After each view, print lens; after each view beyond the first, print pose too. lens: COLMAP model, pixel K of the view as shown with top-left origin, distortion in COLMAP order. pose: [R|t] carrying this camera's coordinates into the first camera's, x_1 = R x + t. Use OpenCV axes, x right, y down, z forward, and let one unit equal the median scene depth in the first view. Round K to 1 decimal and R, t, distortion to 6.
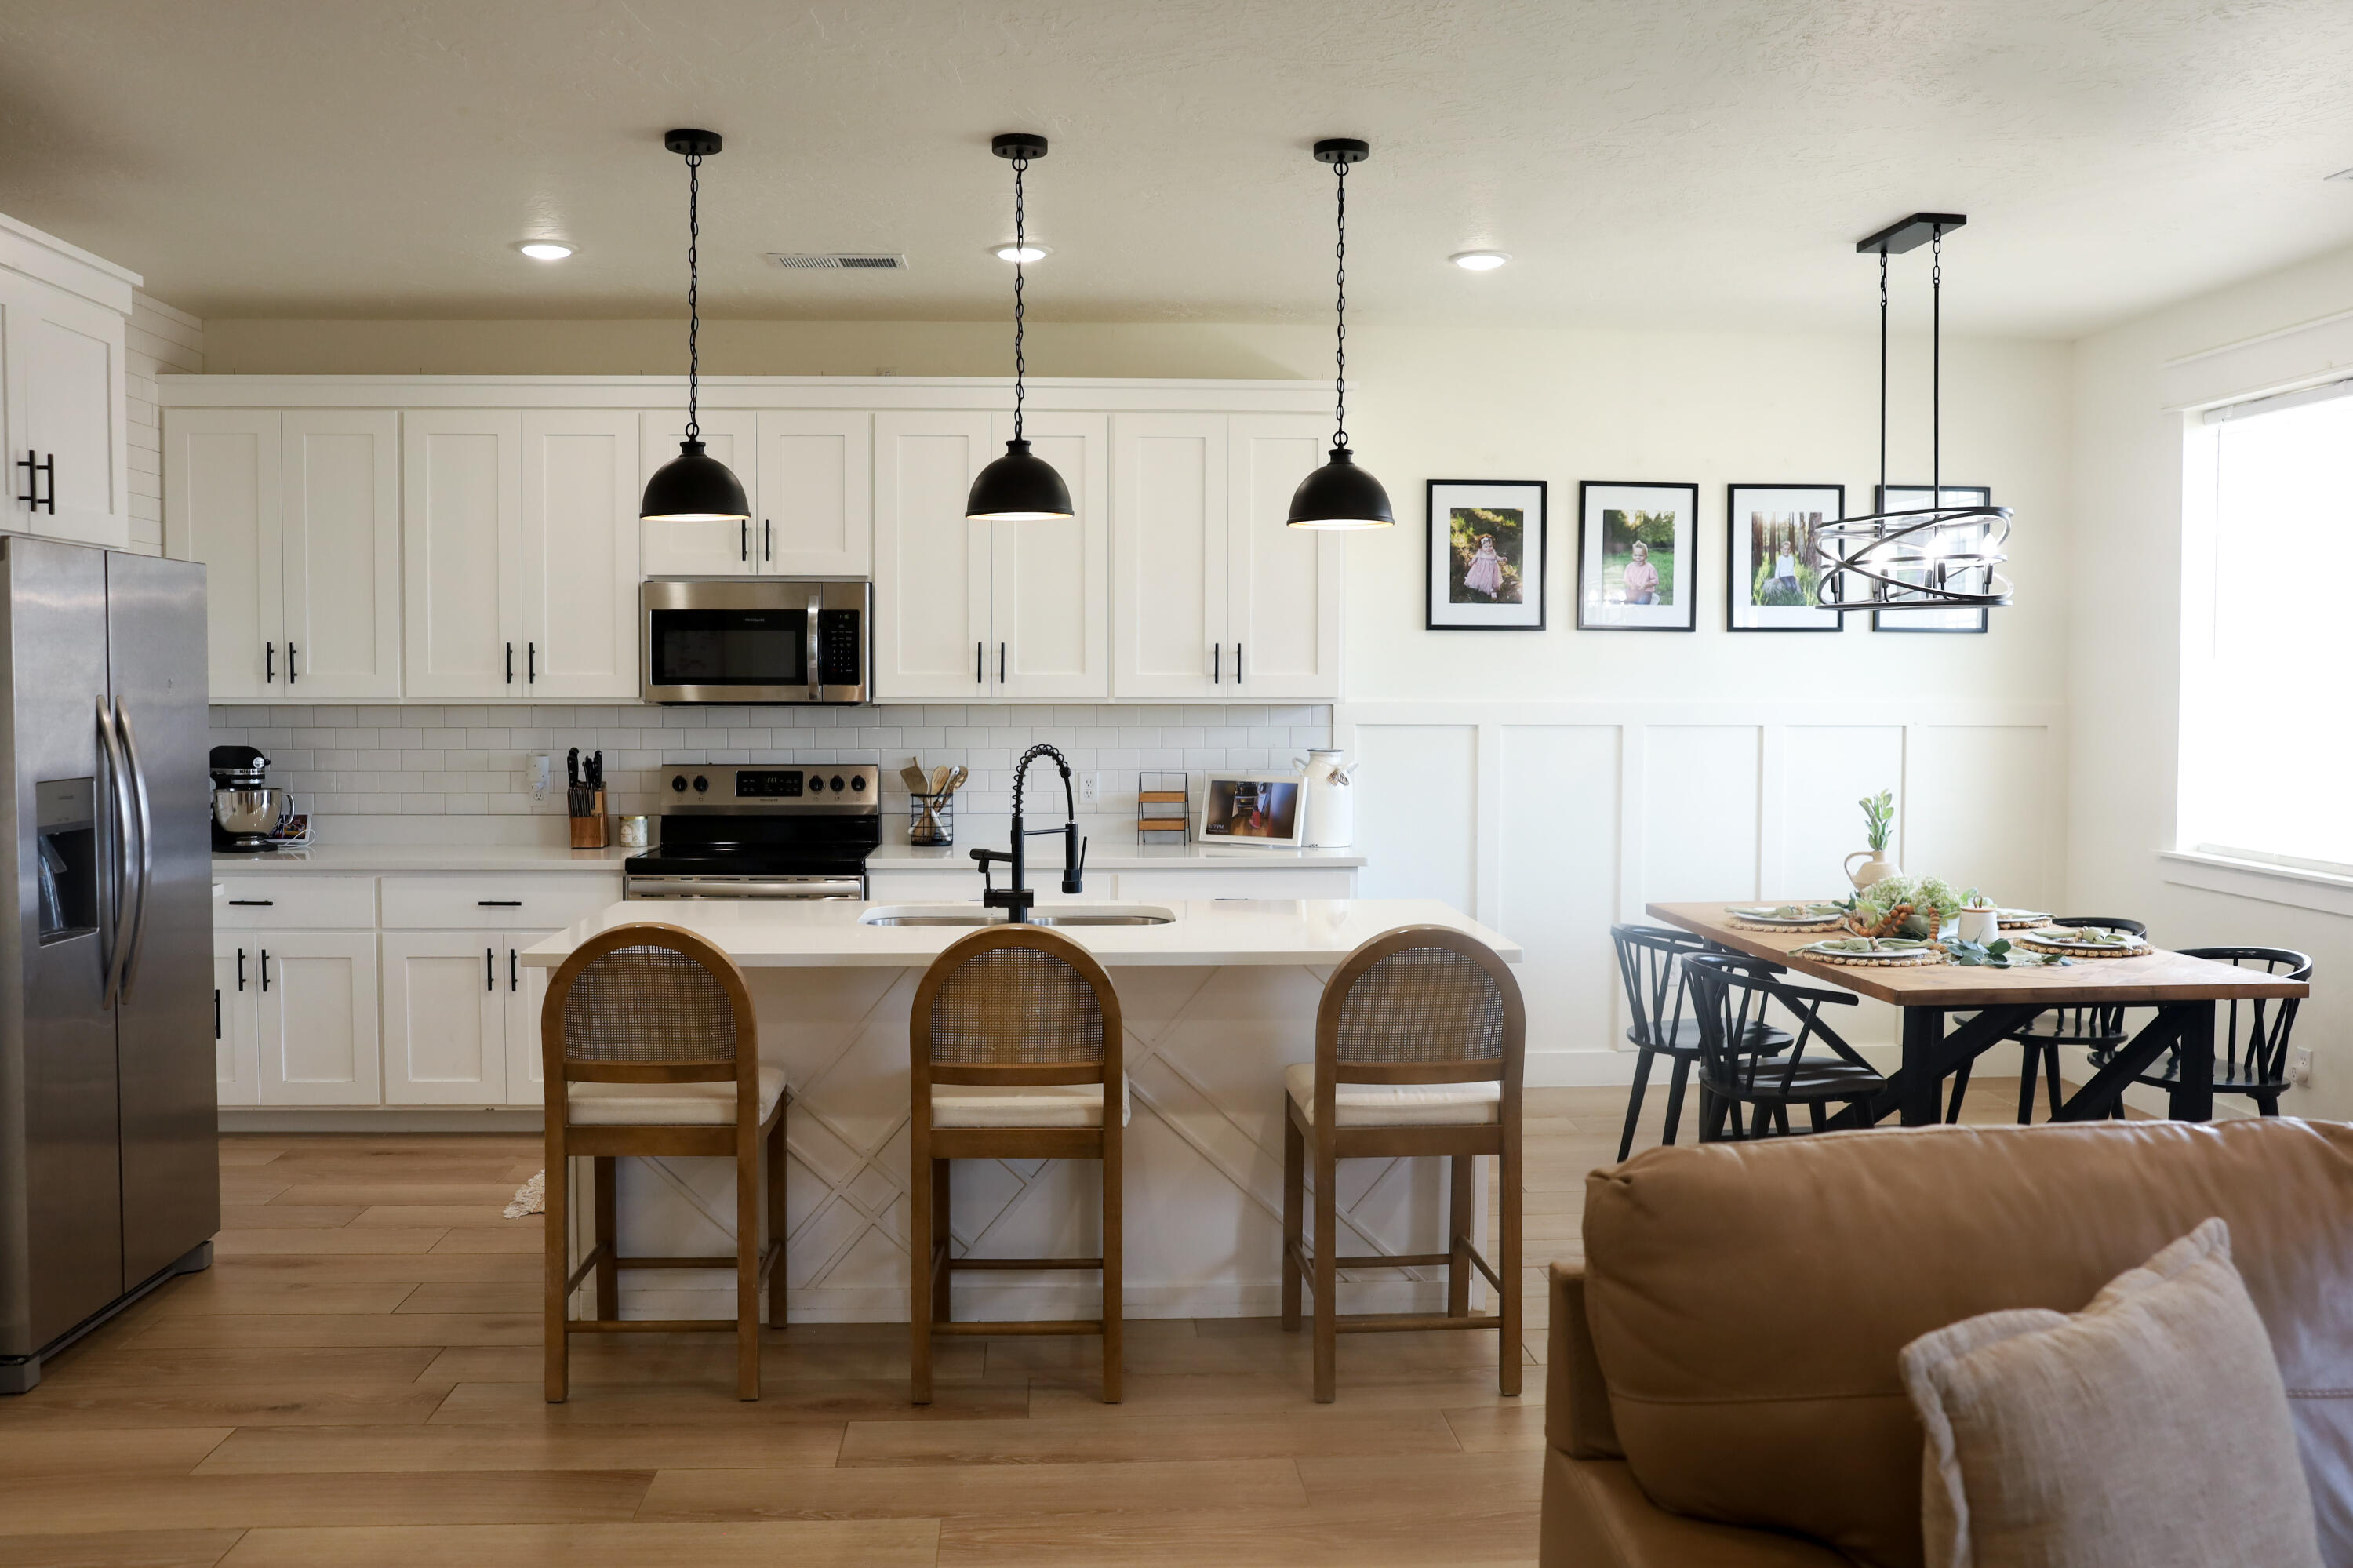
lens RADIAL K [[1950.3, 0, 1176.5], [0, 1950.3, 784.0], [0, 0, 1]] dist [-0.121638, 0.135281]
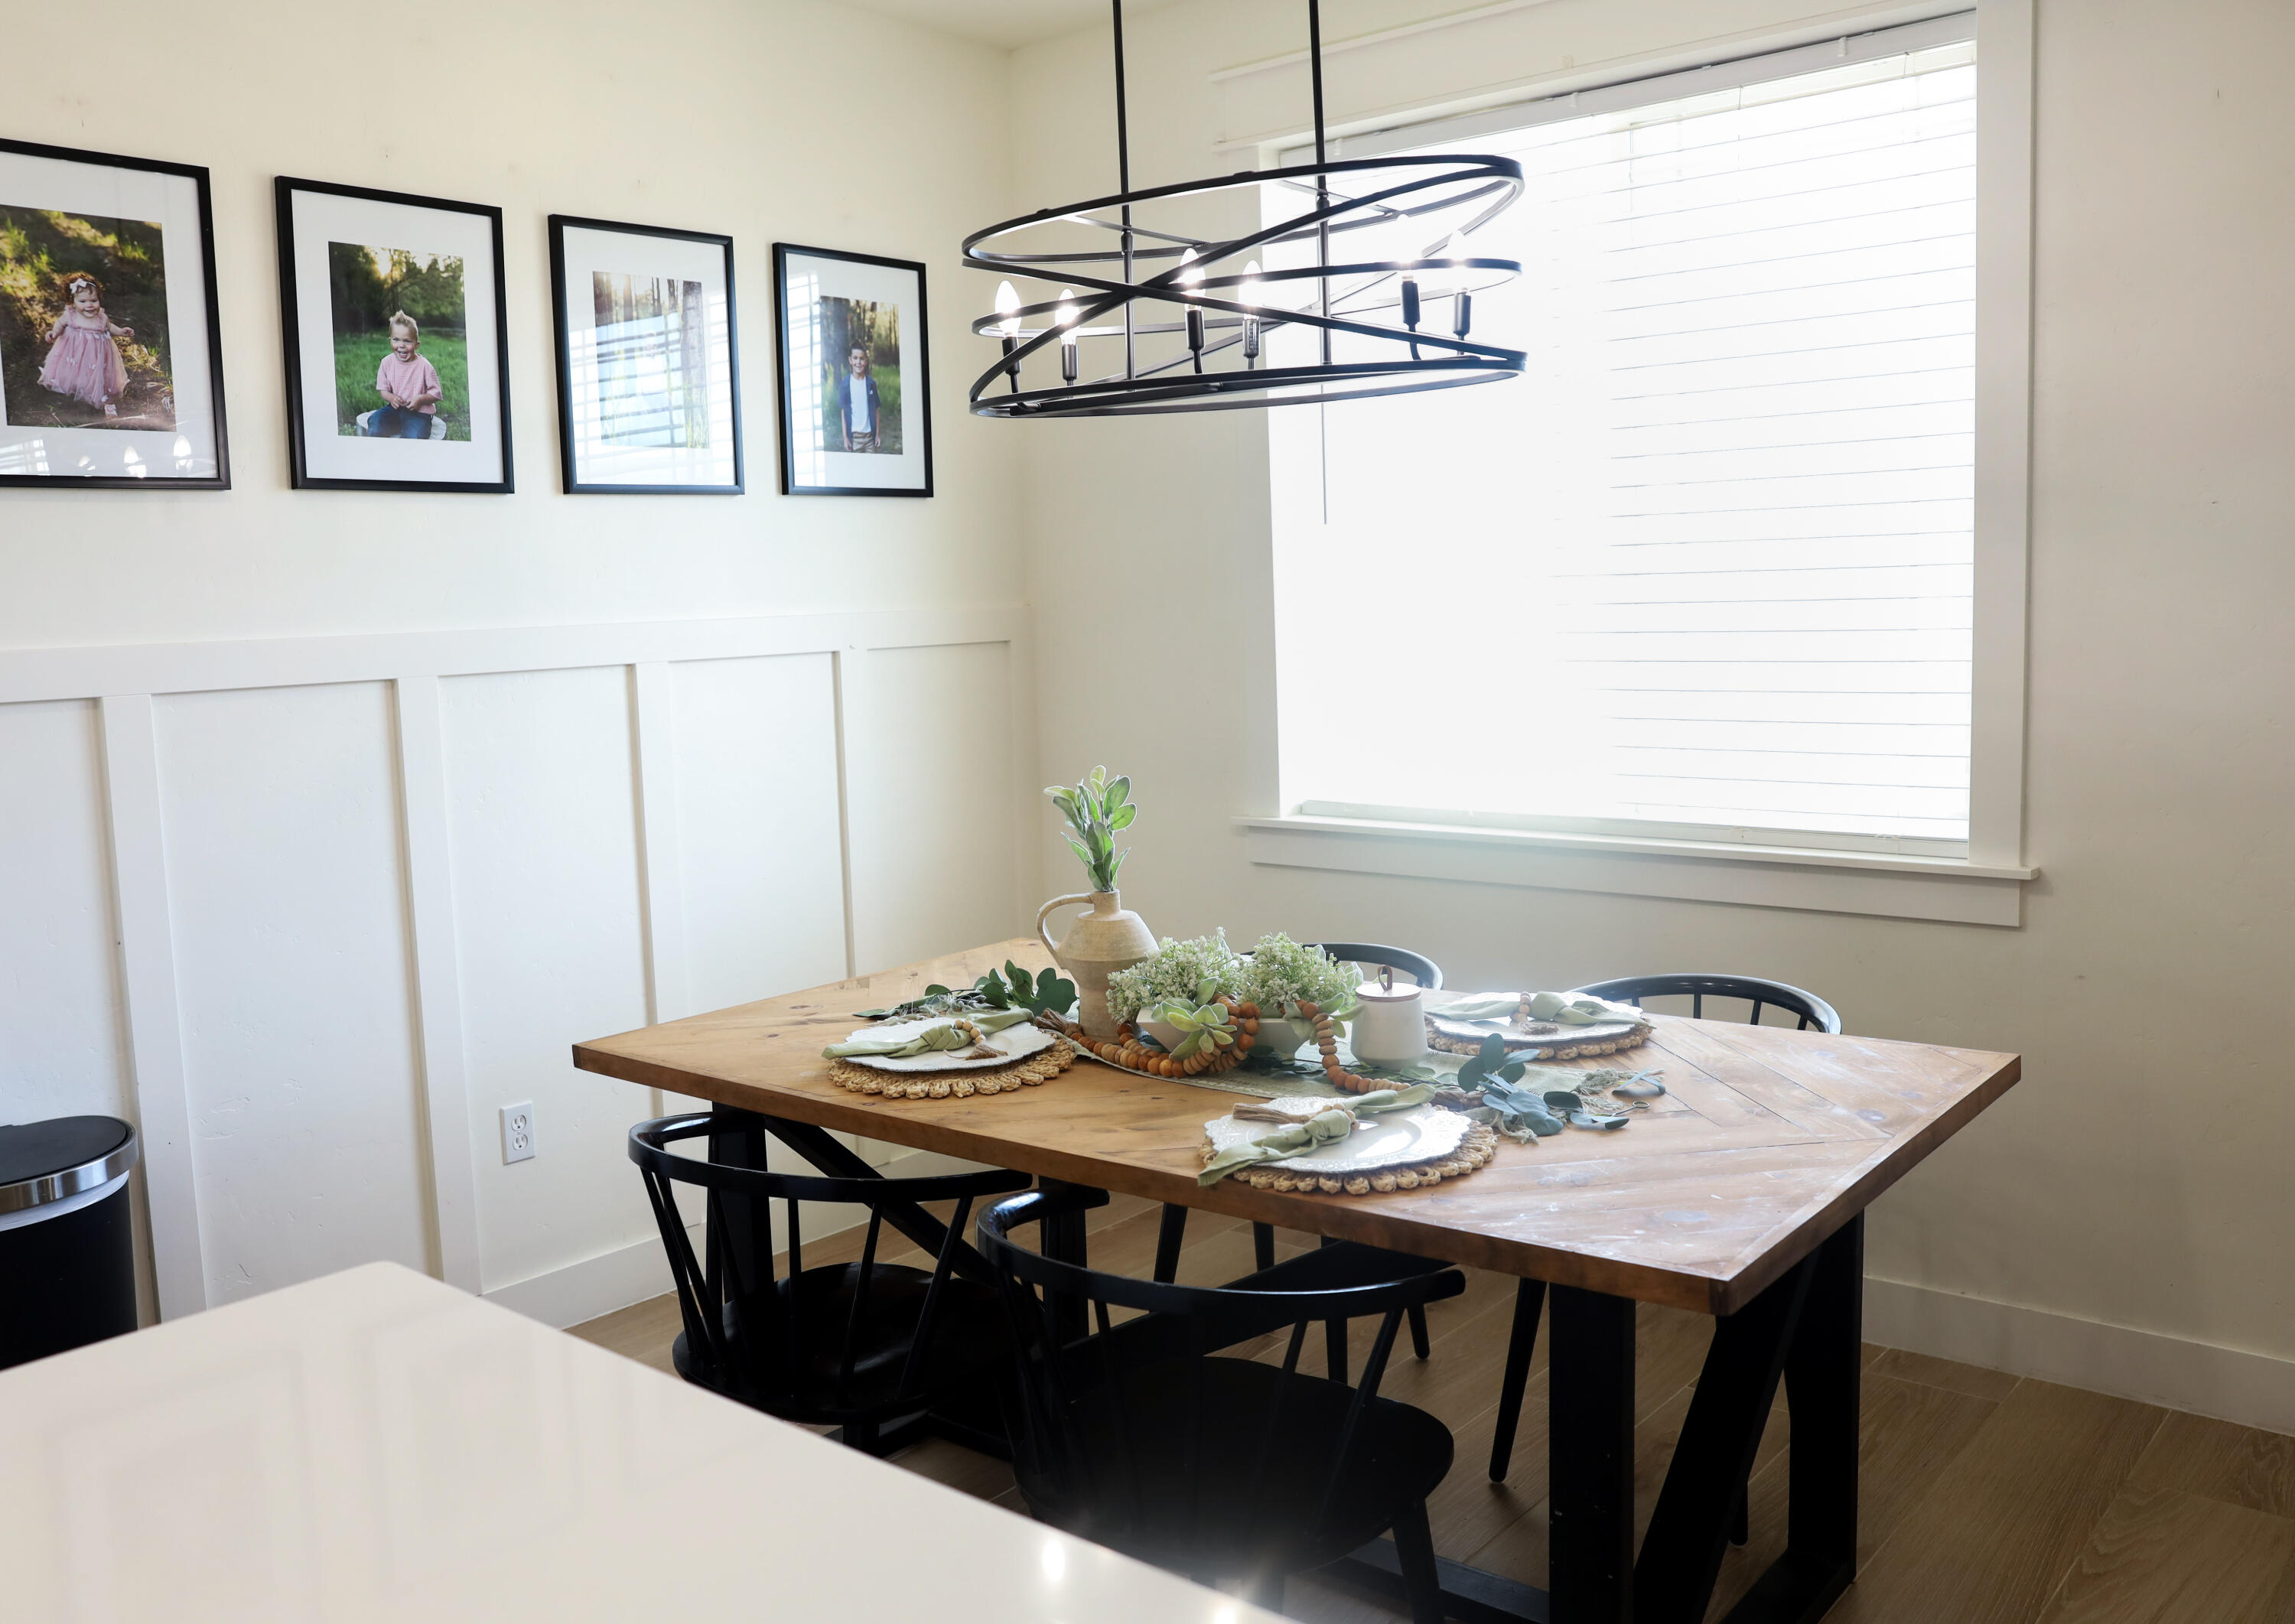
lens RADIAL K [[1892.0, 0, 1077.6], [0, 1892.0, 808.7], [0, 0, 1]] dist [-0.120448, 0.109805]
pose [[0.700789, -0.105212, 0.705567, 0.009013], [0.071802, 0.994444, 0.076973, -0.022862], [-0.709745, -0.003280, 0.704451, 0.572274]]
